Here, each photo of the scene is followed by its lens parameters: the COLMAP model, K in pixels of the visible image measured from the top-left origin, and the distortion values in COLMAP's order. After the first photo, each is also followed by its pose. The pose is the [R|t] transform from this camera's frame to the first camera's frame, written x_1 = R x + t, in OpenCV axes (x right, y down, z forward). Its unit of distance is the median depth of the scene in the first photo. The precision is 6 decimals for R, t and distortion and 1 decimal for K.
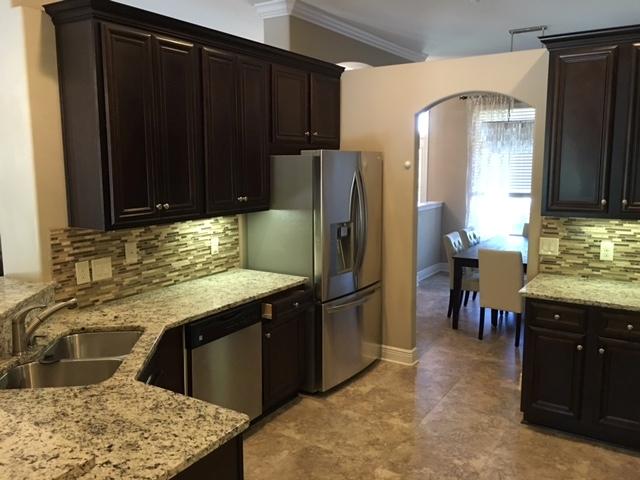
lens RADIAL K [[539.7, 0, 322.8], [0, 539.7, 233.8], [0, 0, 1]] dist [0.084143, -0.122214]
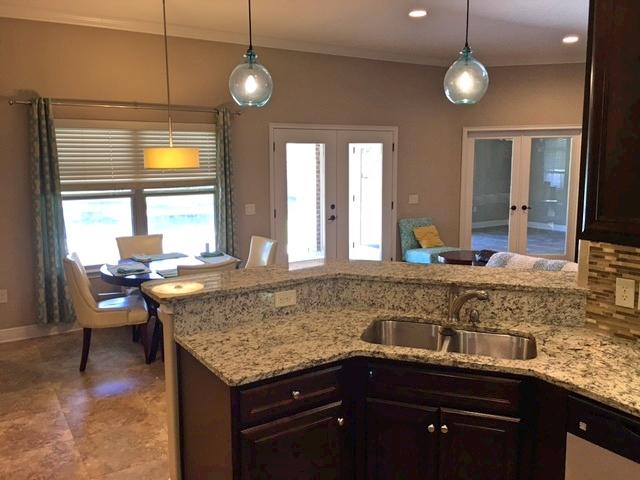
lens RADIAL K [[539.7, 0, 322.8], [0, 539.7, 233.8], [0, 0, 1]] dist [0.084143, -0.122214]
pose [[-0.433267, 0.128835, -0.892010, 0.456154], [-0.109407, 0.974892, 0.193946, -0.121128], [0.894601, 0.181623, -0.408293, 0.953877]]
